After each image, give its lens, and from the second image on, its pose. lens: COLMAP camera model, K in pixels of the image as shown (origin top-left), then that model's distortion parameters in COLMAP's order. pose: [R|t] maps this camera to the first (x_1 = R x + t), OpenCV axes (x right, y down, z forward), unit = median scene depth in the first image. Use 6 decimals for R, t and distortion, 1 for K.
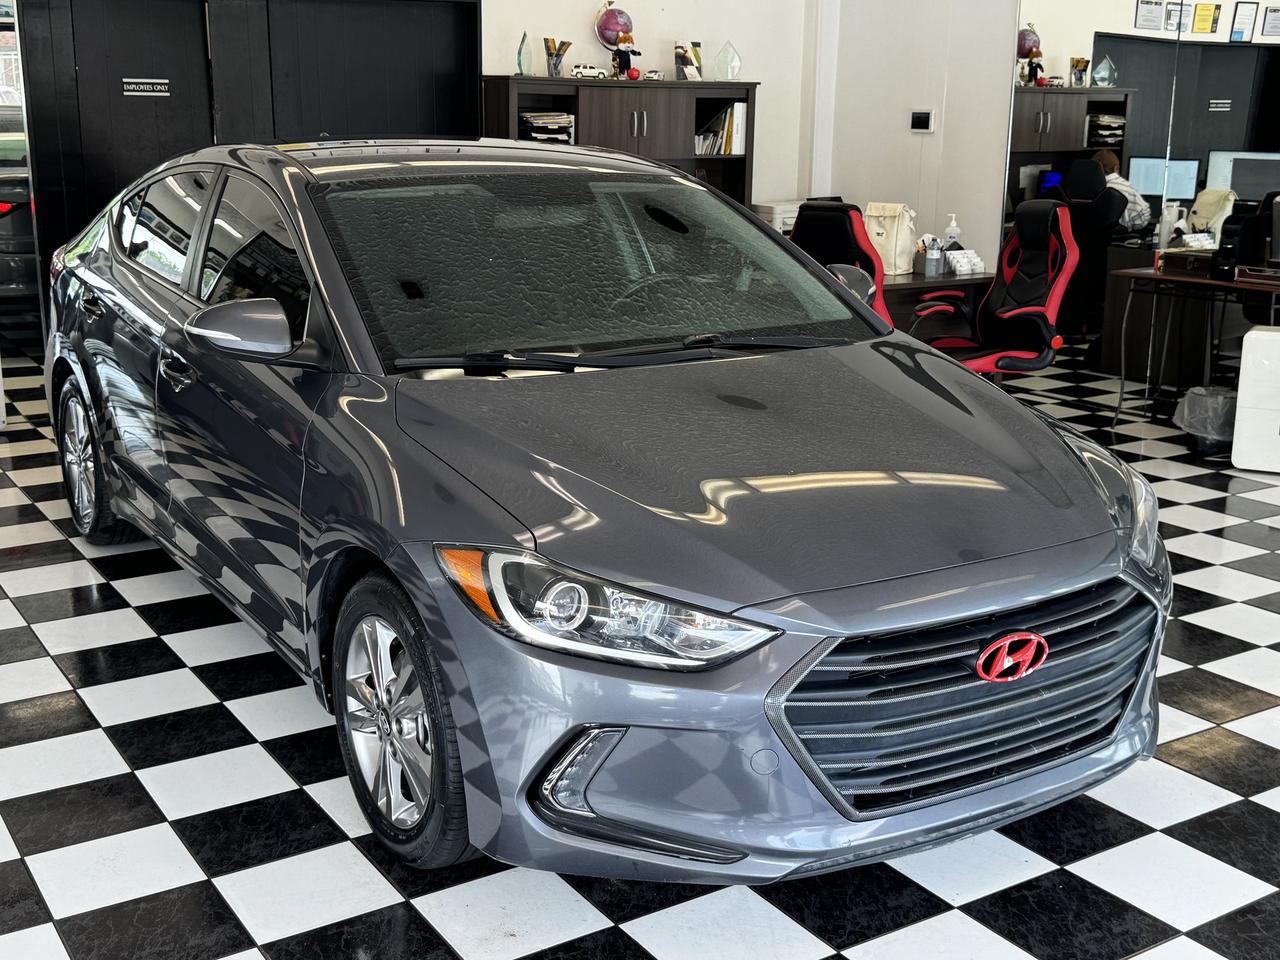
lens RADIAL K [[1495.4, 0, 640.0], [0, 1495.4, 480.0], [0, 0, 1]] dist [0.092513, -0.032006]
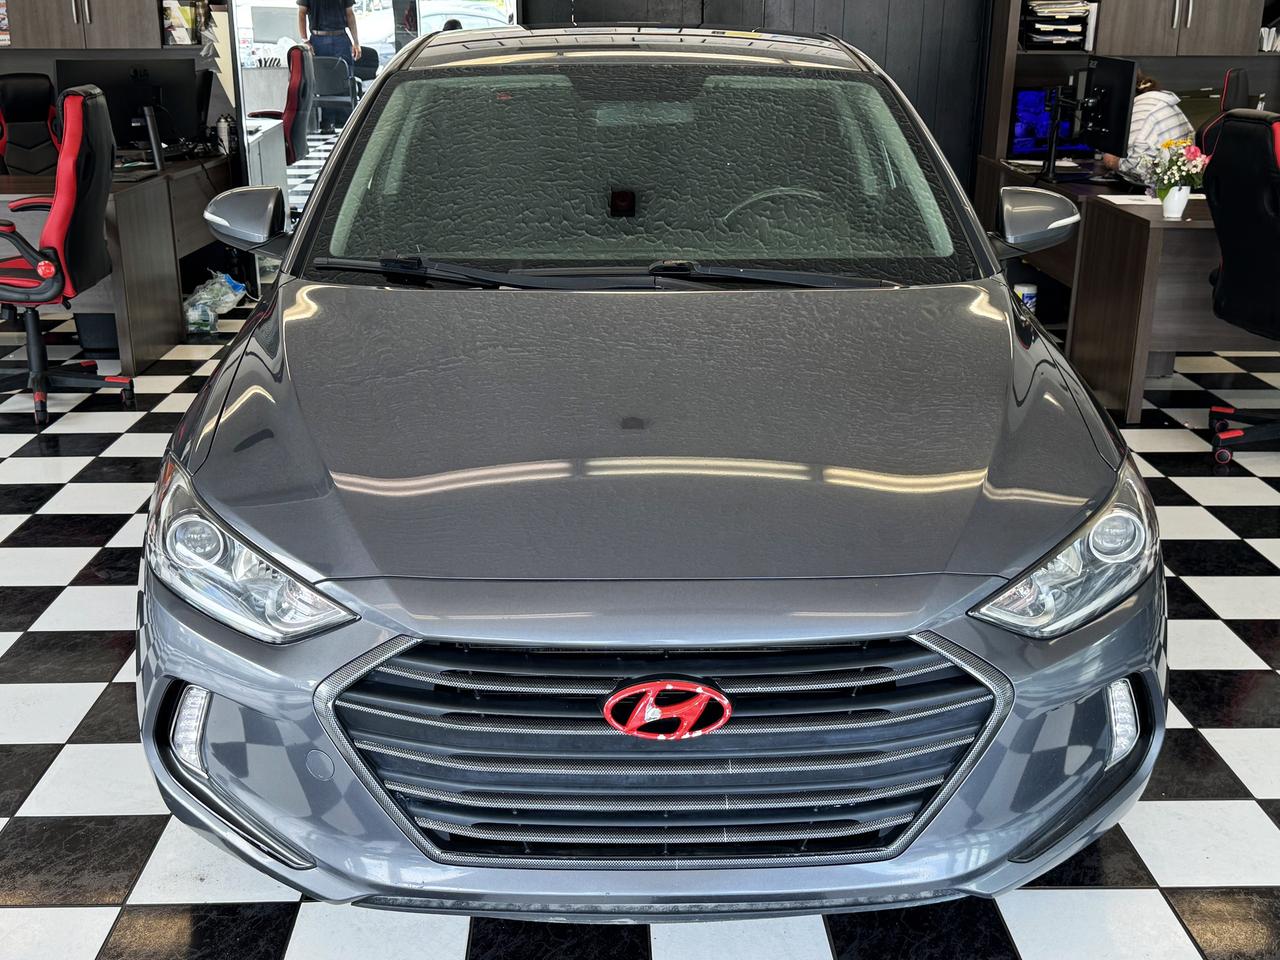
lens RADIAL K [[1495.4, 0, 640.0], [0, 1495.4, 480.0], [0, 0, 1]] dist [0.092513, -0.032006]
pose [[0.860919, 0.154485, -0.484720, 0.581228], [-0.124298, 0.987778, 0.094047, -0.067080], [0.493324, -0.020718, 0.869599, 0.330679]]
